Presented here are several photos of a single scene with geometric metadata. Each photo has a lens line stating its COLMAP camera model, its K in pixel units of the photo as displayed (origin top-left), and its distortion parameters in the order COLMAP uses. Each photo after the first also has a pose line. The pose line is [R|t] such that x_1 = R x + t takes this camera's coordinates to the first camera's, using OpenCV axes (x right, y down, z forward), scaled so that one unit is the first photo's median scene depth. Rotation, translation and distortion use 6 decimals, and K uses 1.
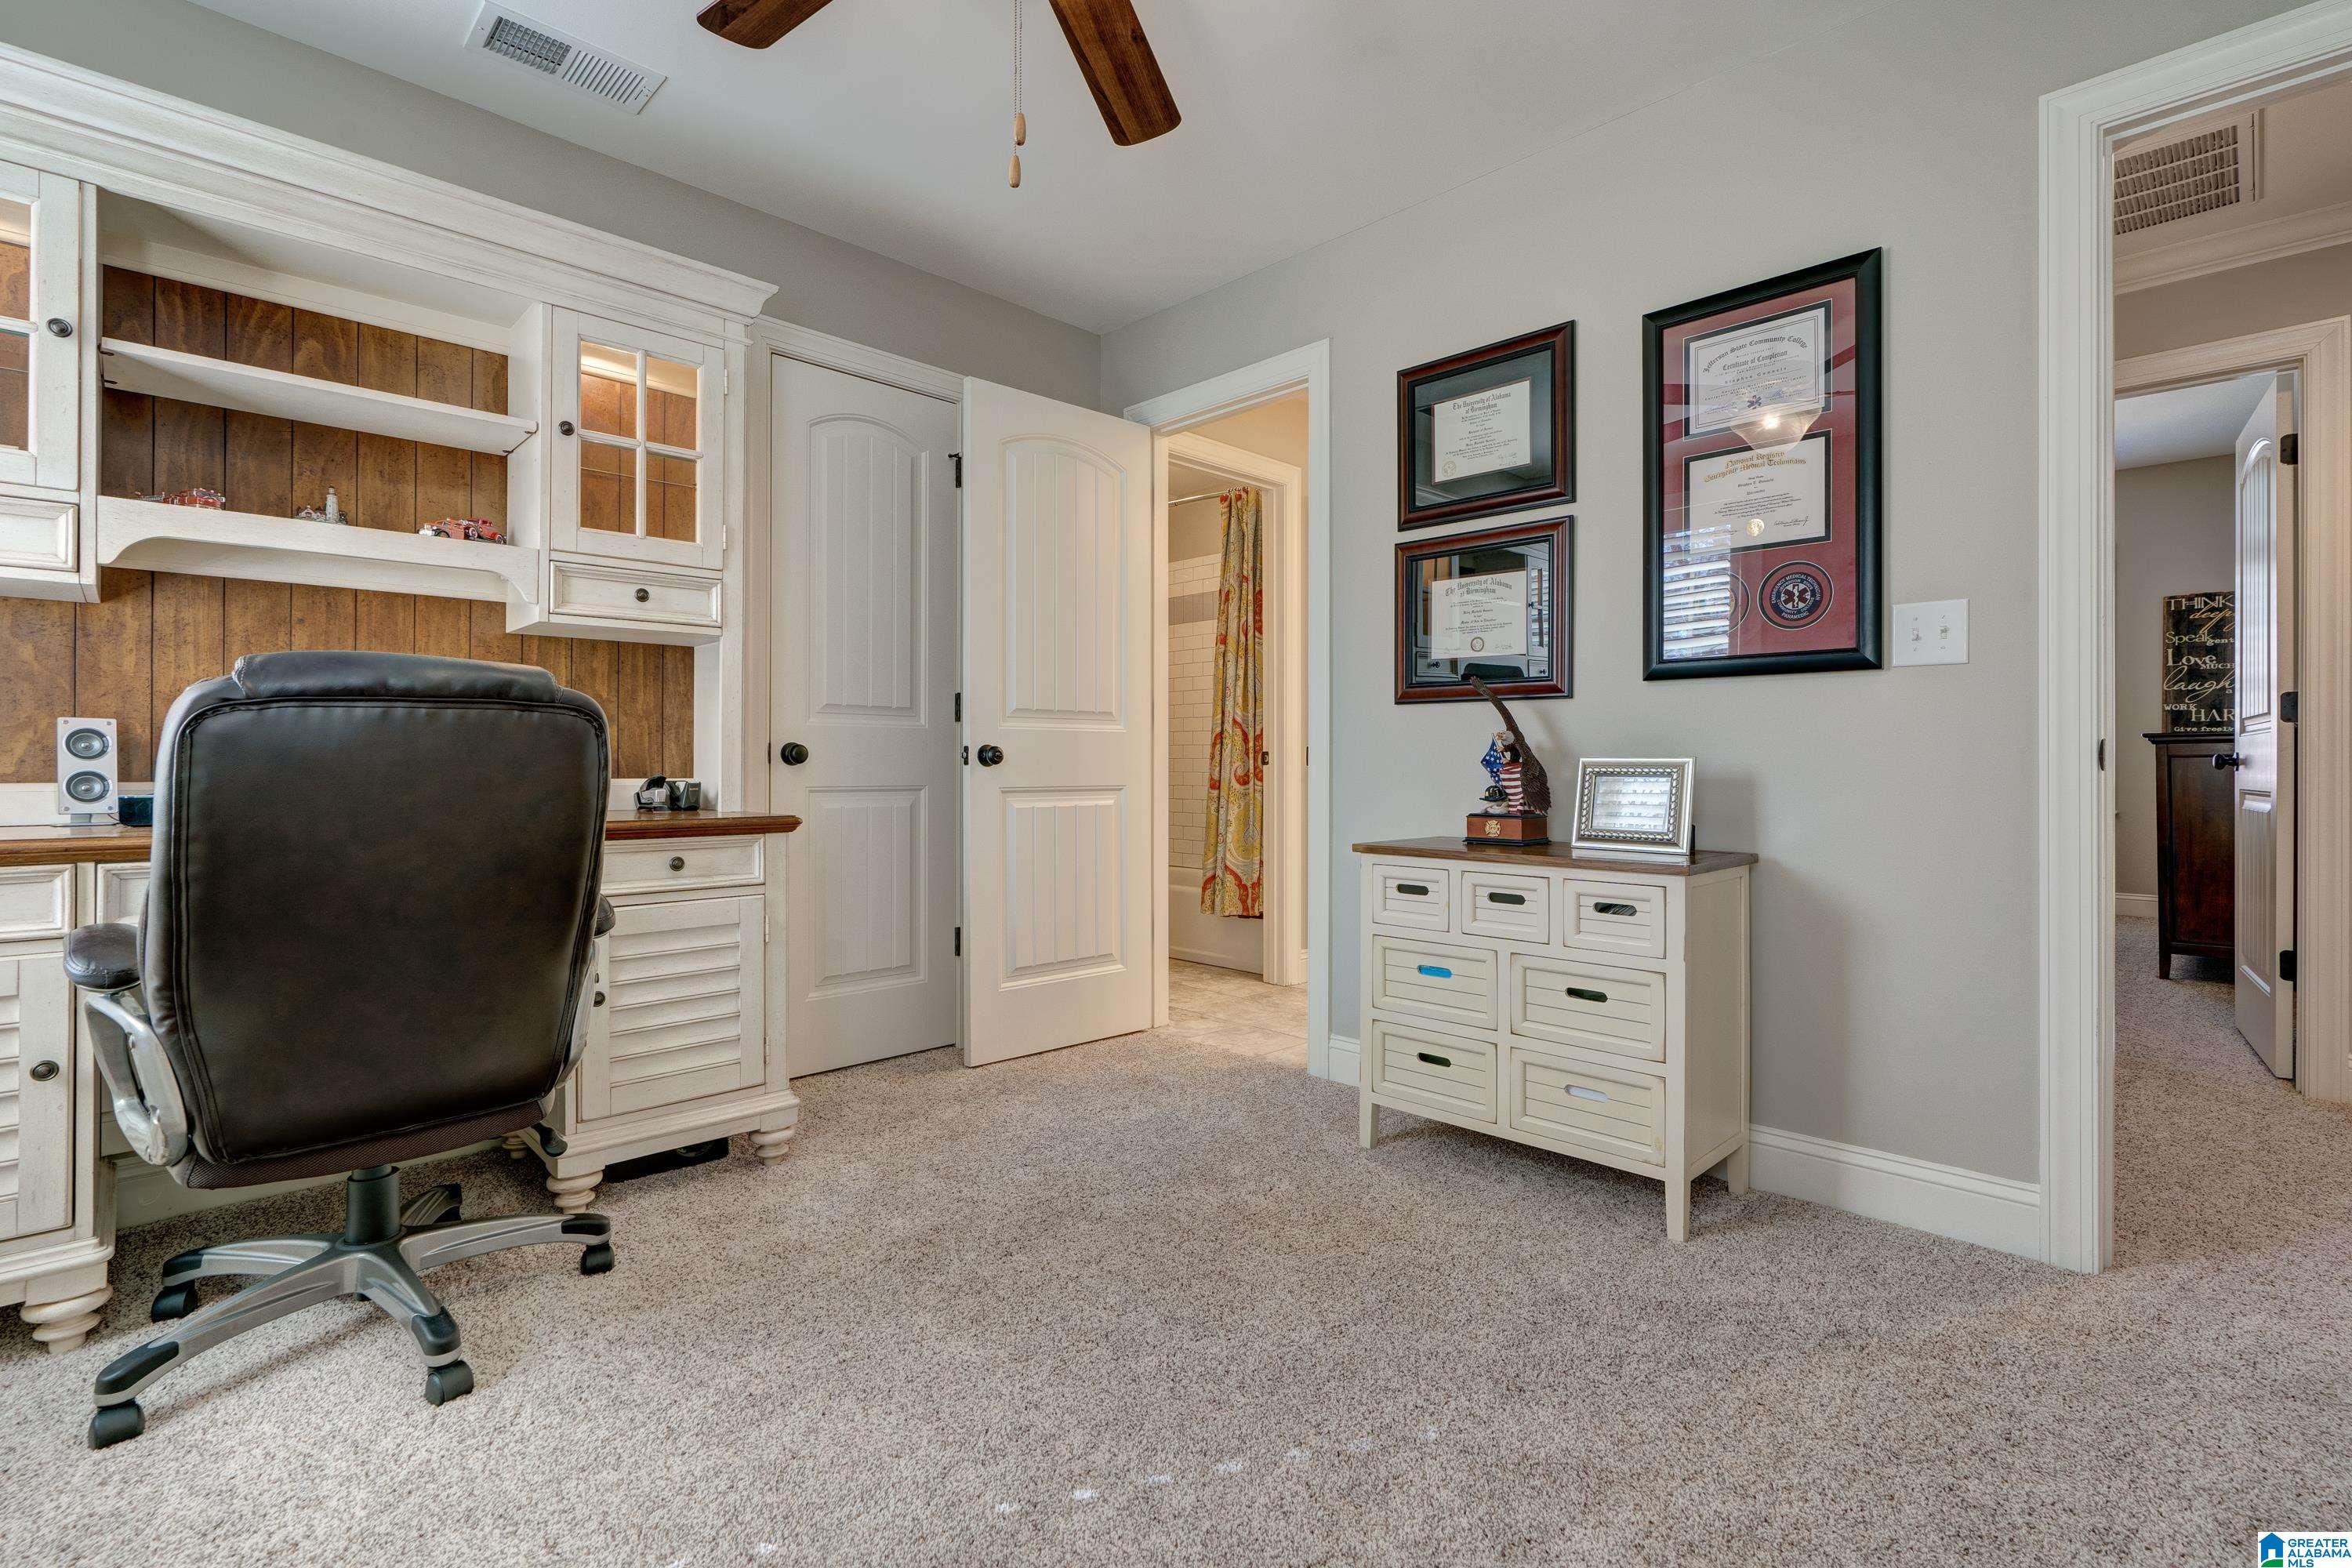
lens RADIAL K [[1074.8, 0, 1170.0], [0, 1074.8, 769.6], [0, 0, 1]] dist [-0.002221, 0.001368]
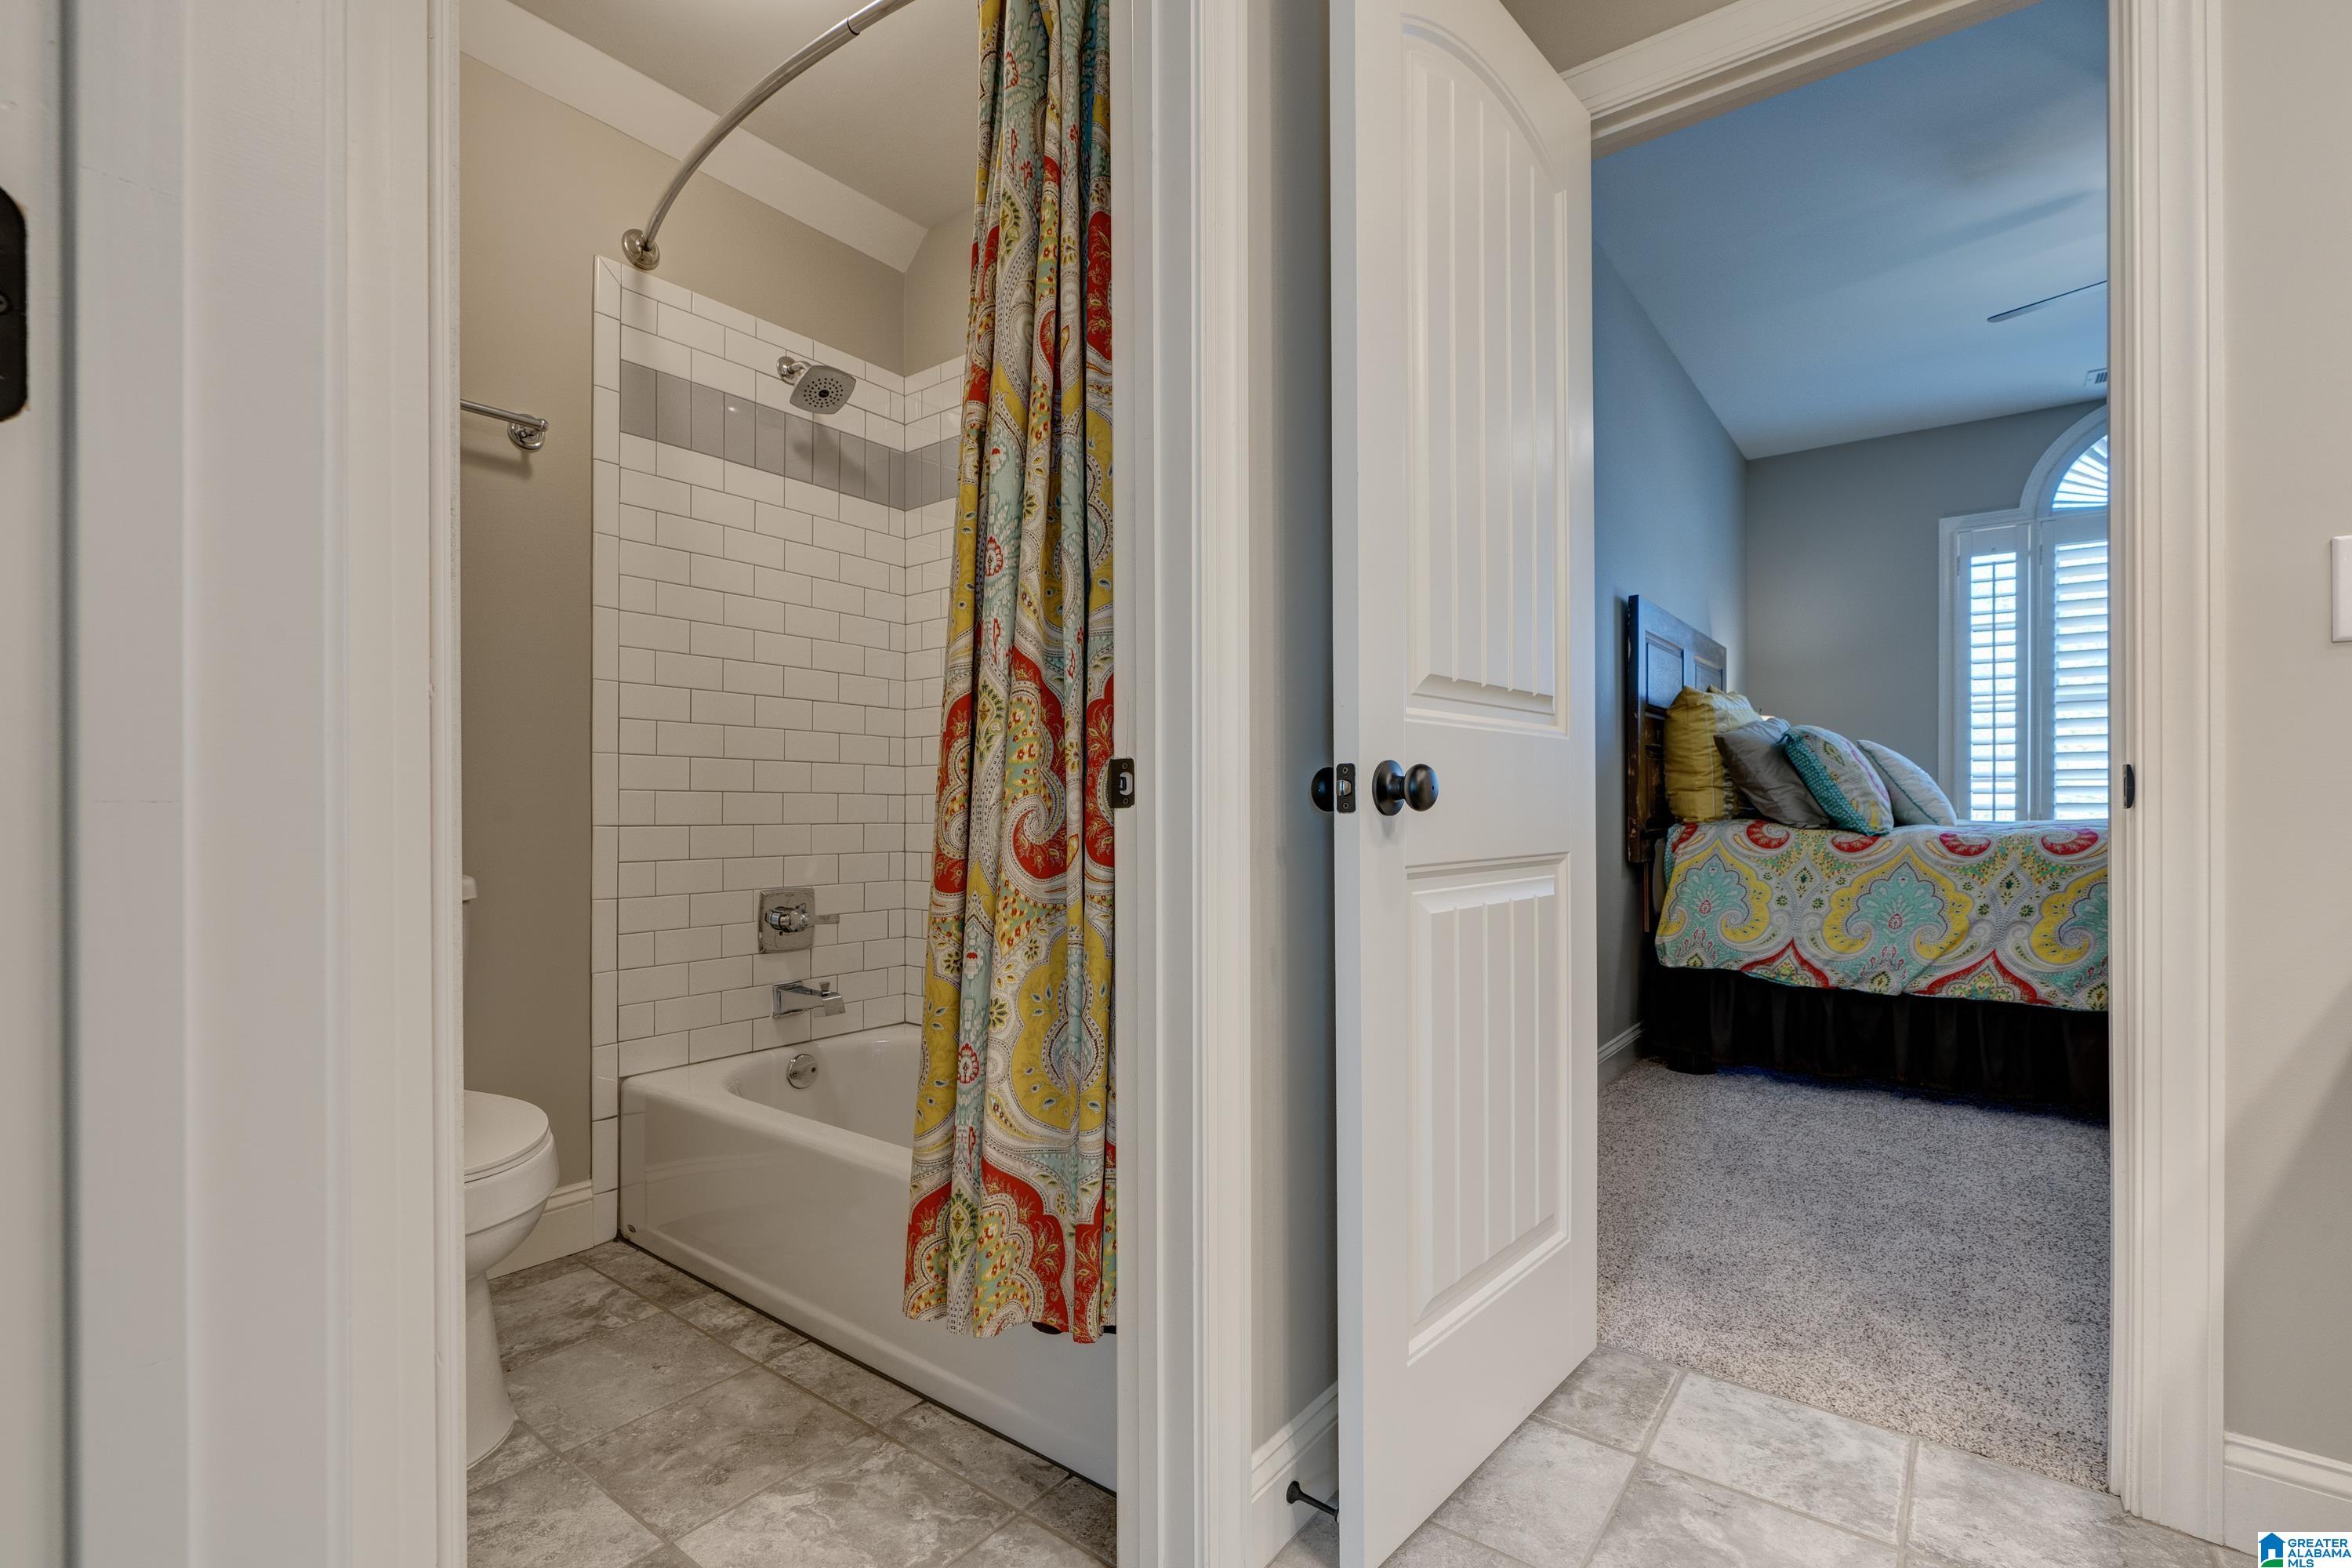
lens RADIAL K [[1074.8, 0, 1174.7], [0, 1074.8, 801.7], [0, 0, 1]] dist [-0.002221, 0.001368]
pose [[0.990770, -0.002667, 0.135527, 0.063296], [0.002722, 0.999996, -0.000224, -0.005721], [-0.135526, 0.000591, 0.990774, 0.708361]]
